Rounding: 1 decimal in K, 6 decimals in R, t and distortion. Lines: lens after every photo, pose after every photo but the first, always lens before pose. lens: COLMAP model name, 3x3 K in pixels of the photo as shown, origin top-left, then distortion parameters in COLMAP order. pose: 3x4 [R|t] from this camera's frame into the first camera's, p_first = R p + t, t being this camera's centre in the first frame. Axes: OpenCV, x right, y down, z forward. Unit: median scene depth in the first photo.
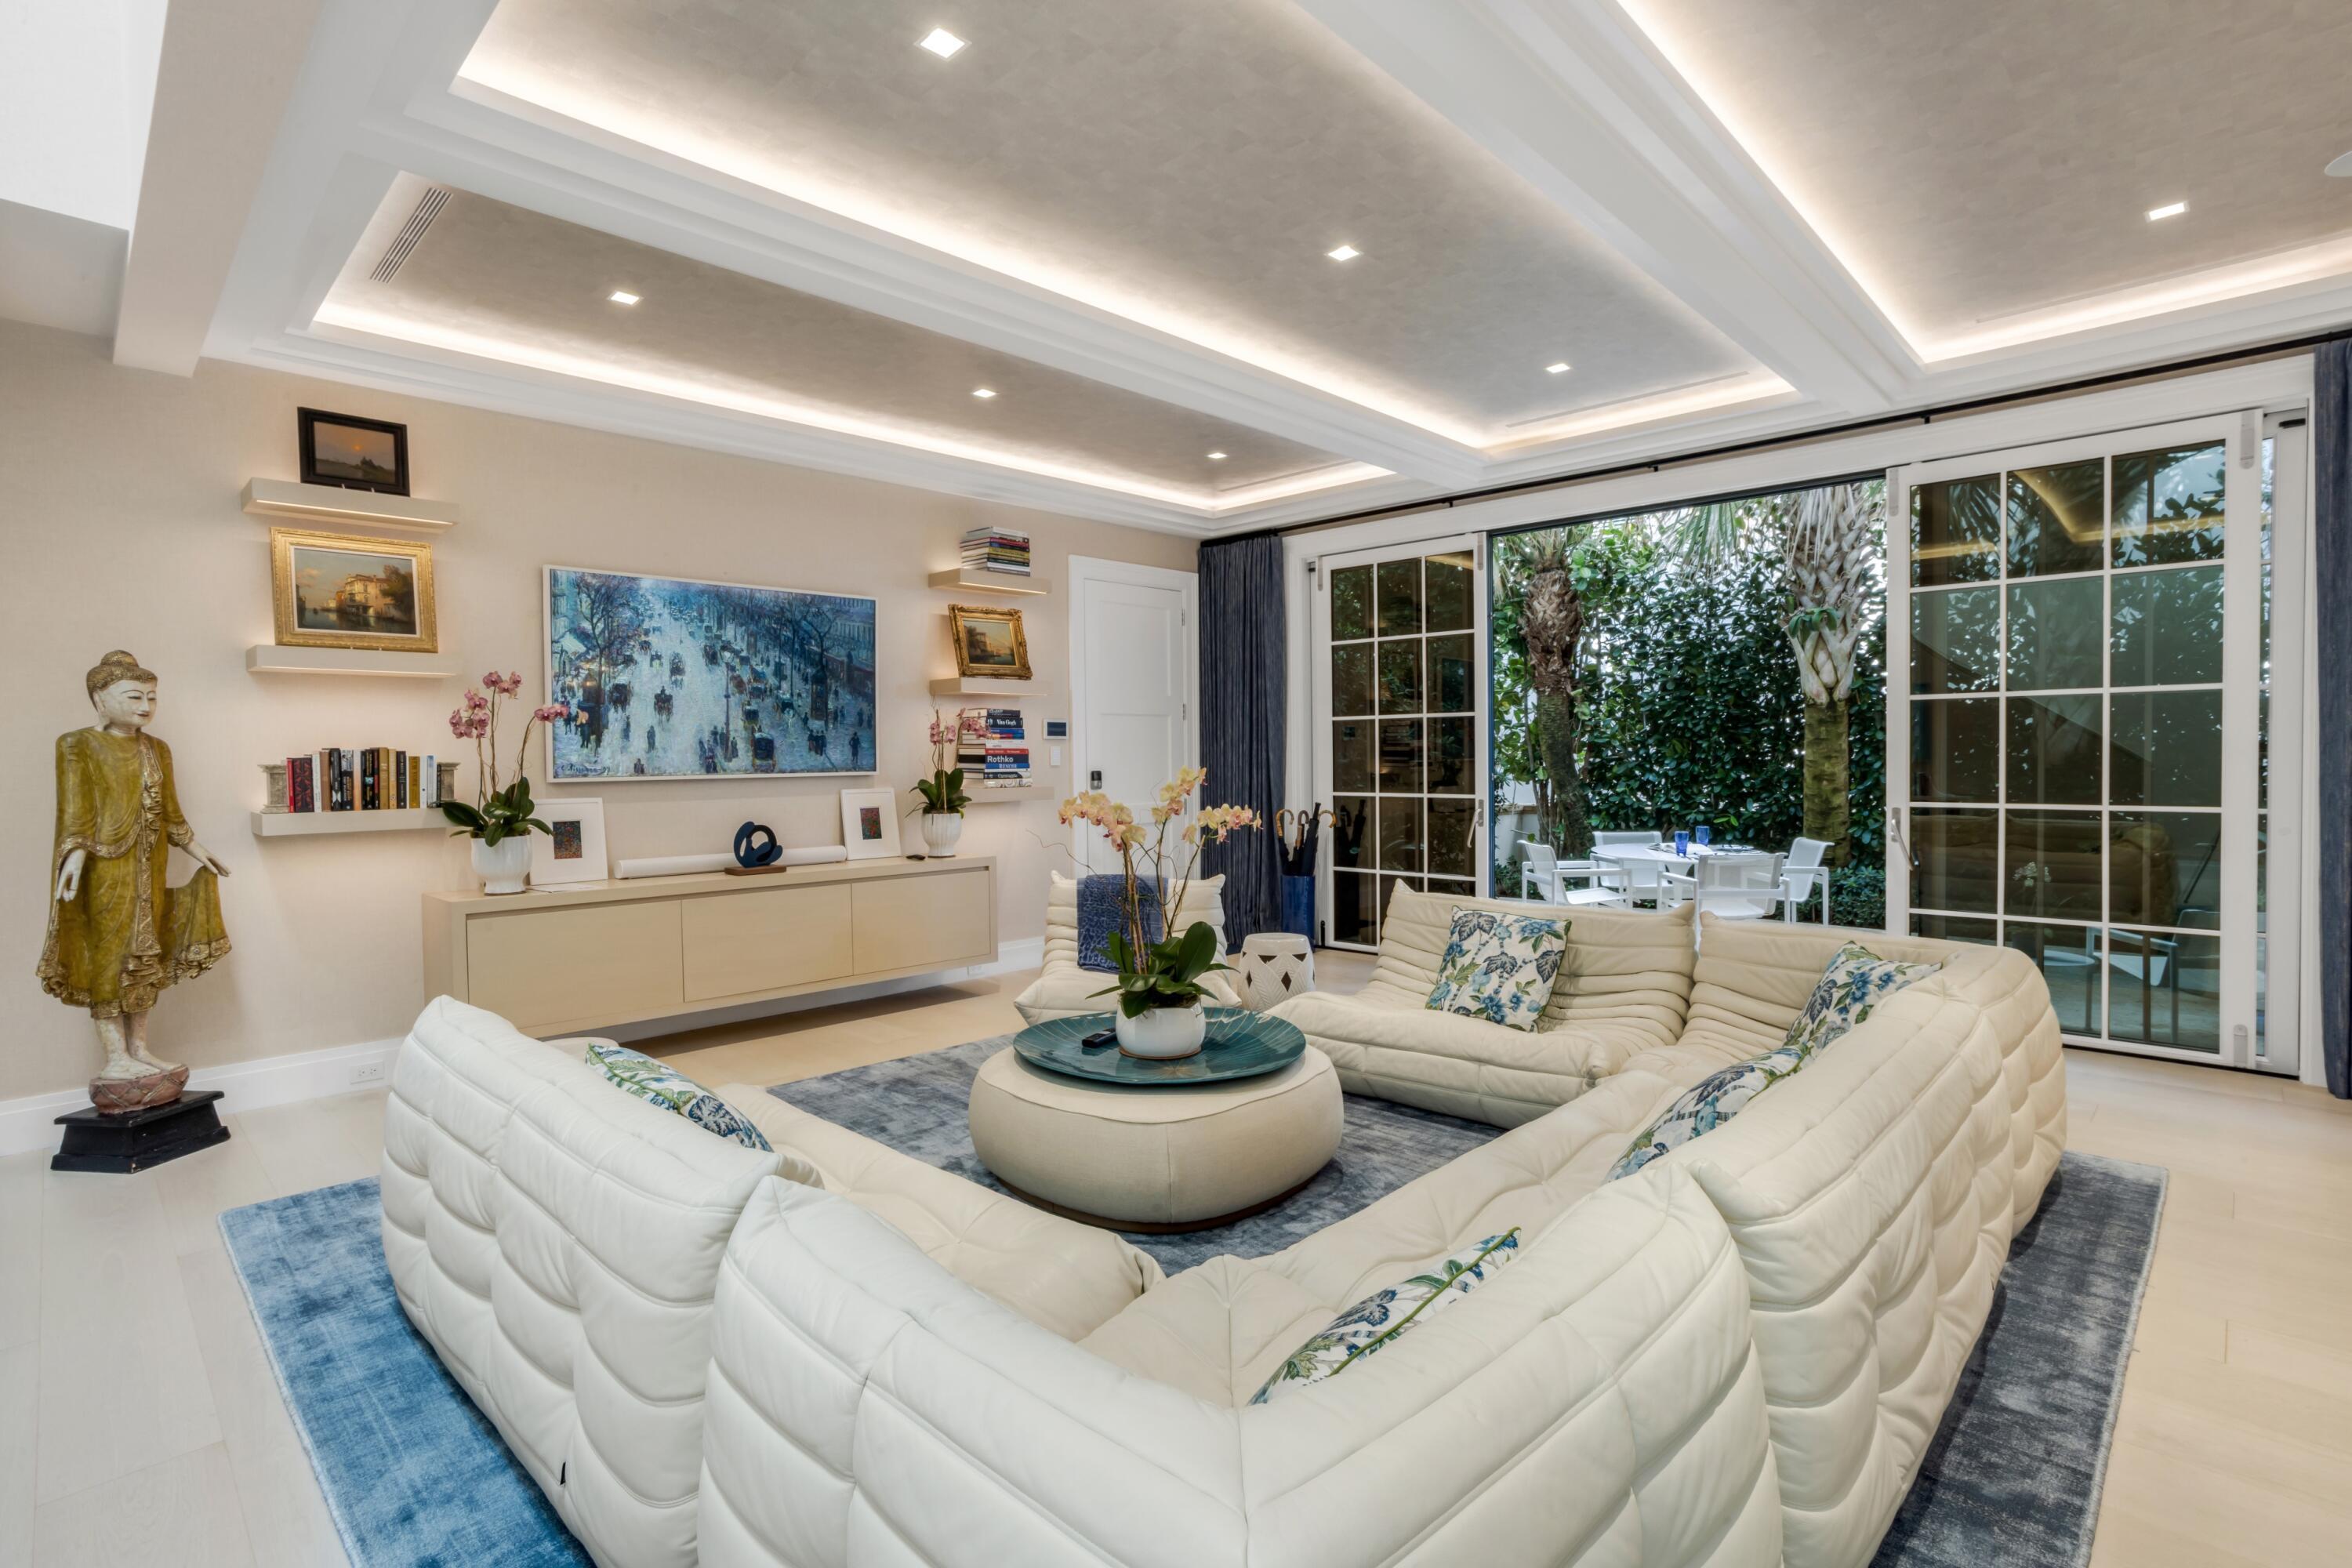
lens RADIAL K [[1155.2, 0, 1172.2], [0, 1155.2, 778.0], [0, 0, 1]] dist [-0.060155, 0.044403]
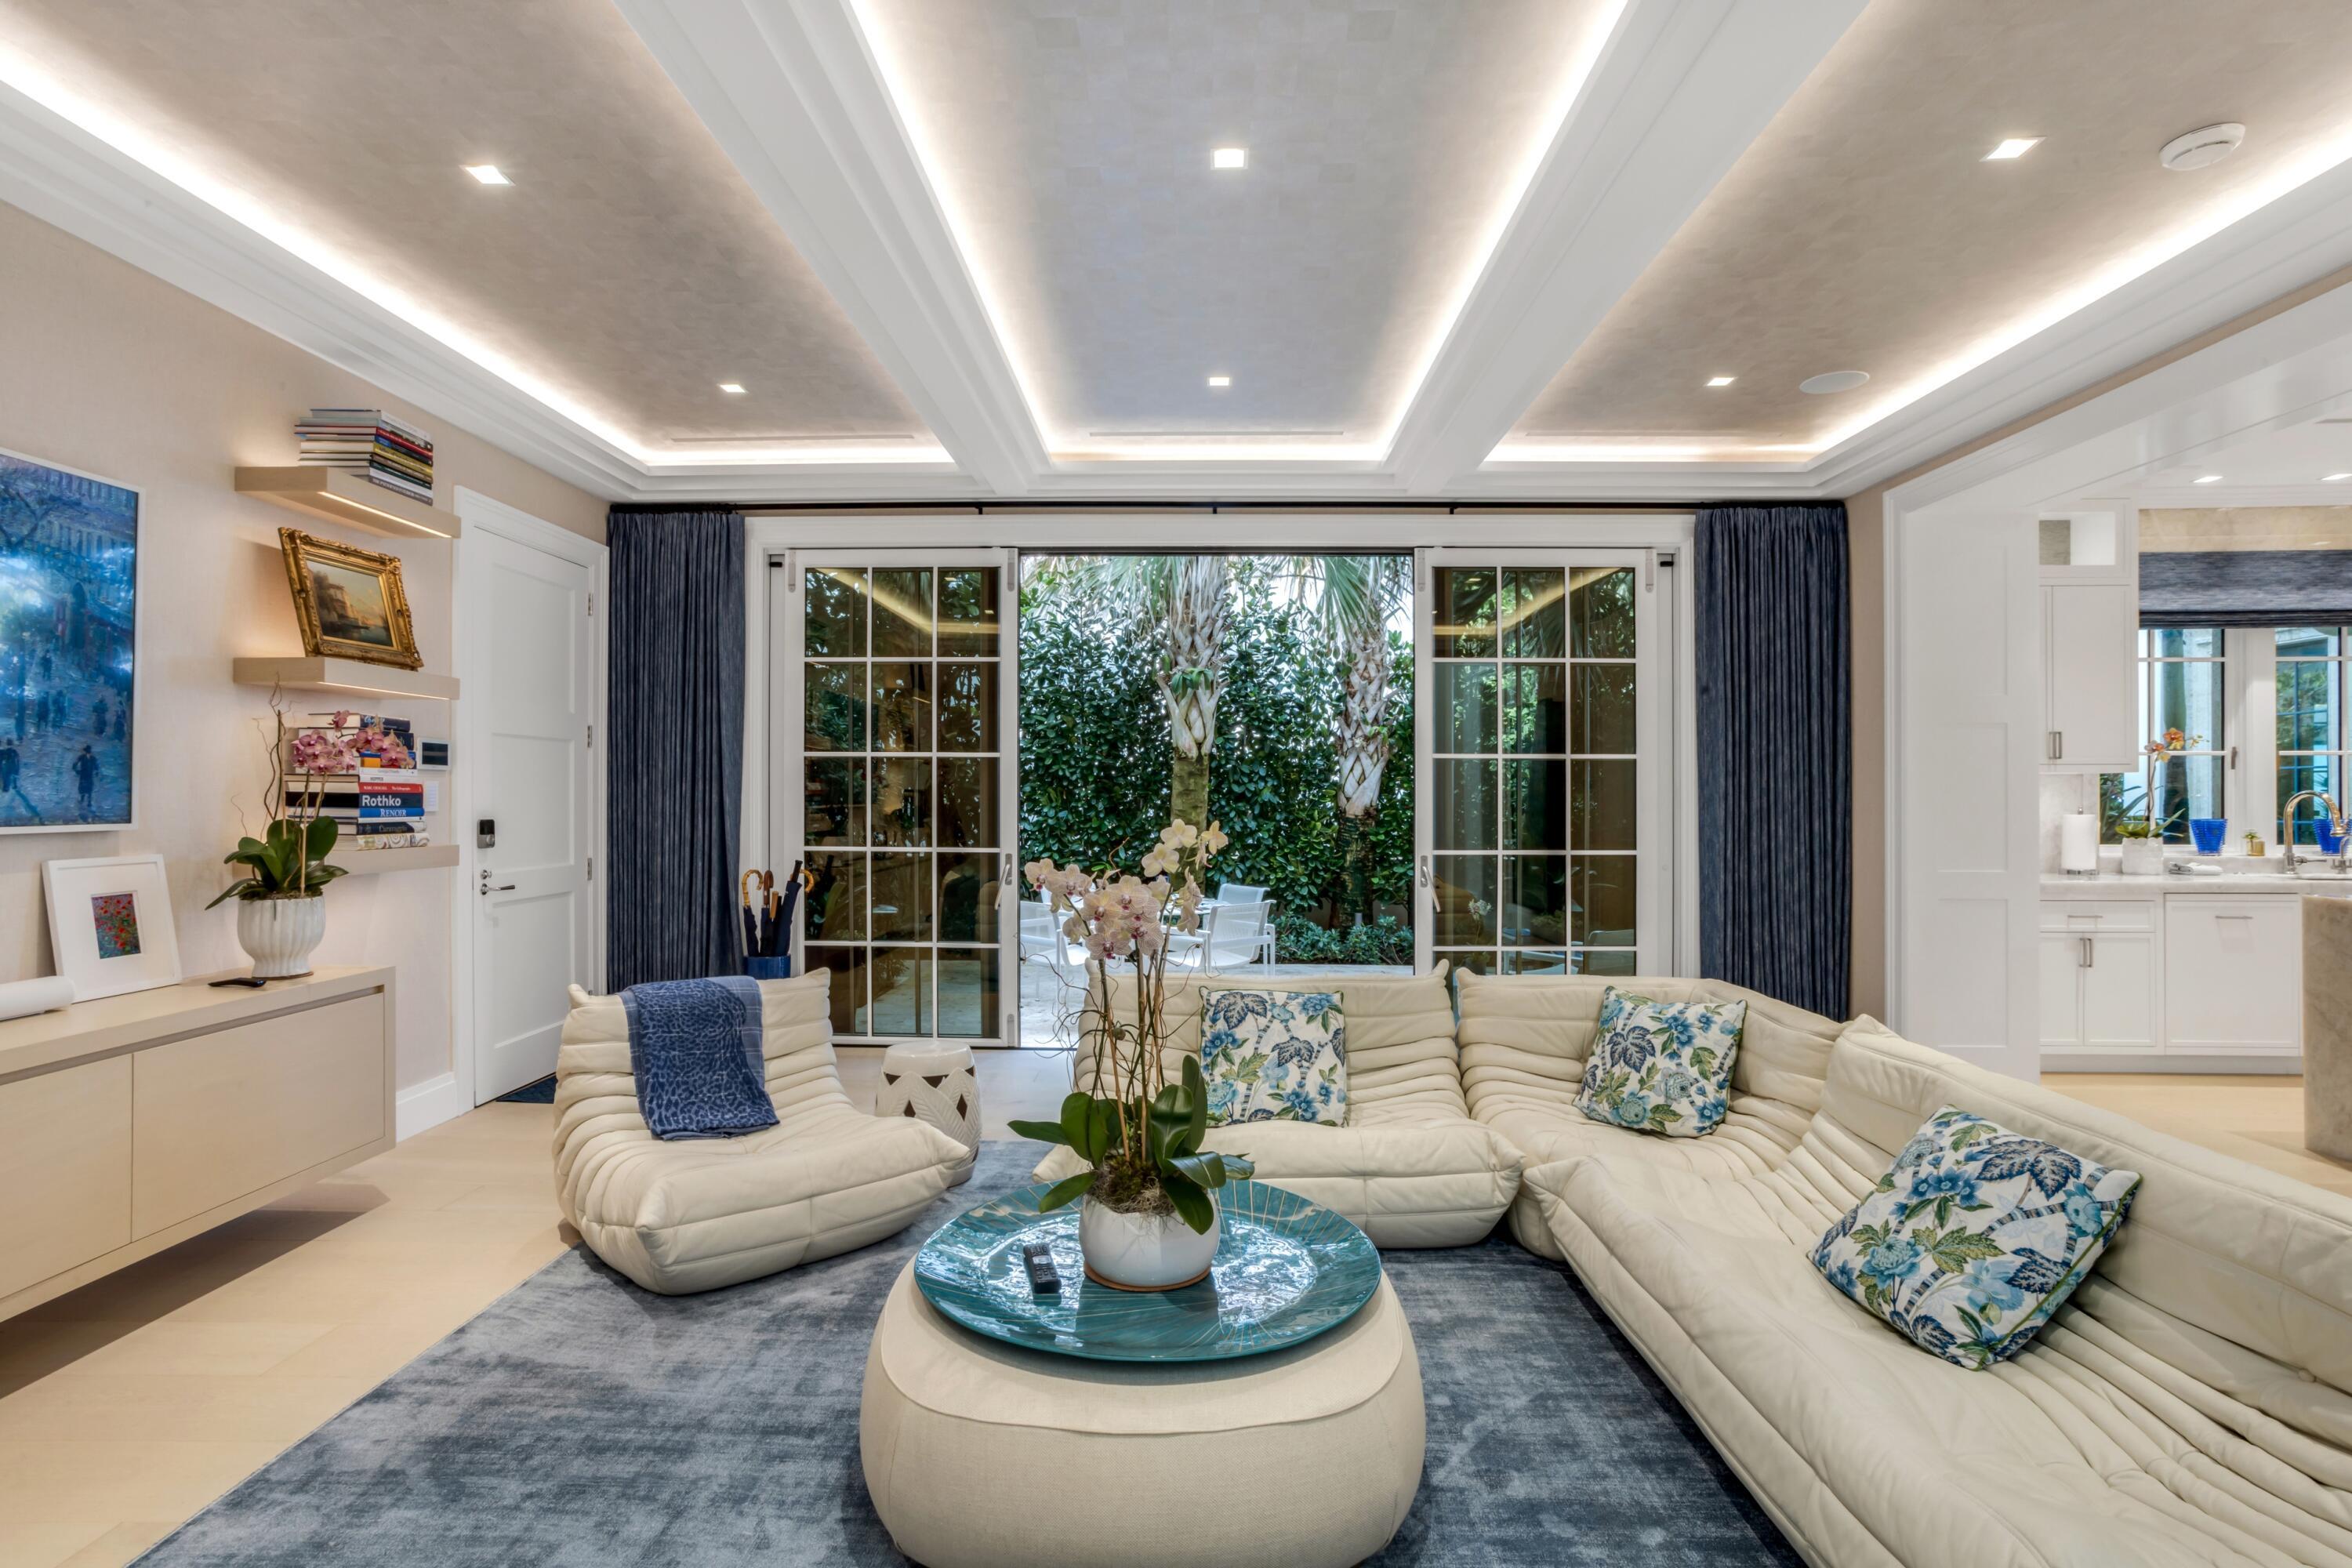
lens RADIAL K [[1155.2, 0, 1172.2], [0, 1155.2, 778.0], [0, 0, 1]] dist [-0.060155, 0.044403]
pose [[0.729342, 0.025569, 0.683671, -0.262007], [0.001259, 0.999250, -0.038715, -0.005364], [-0.684148, 0.029097, 0.728762, 0.308353]]
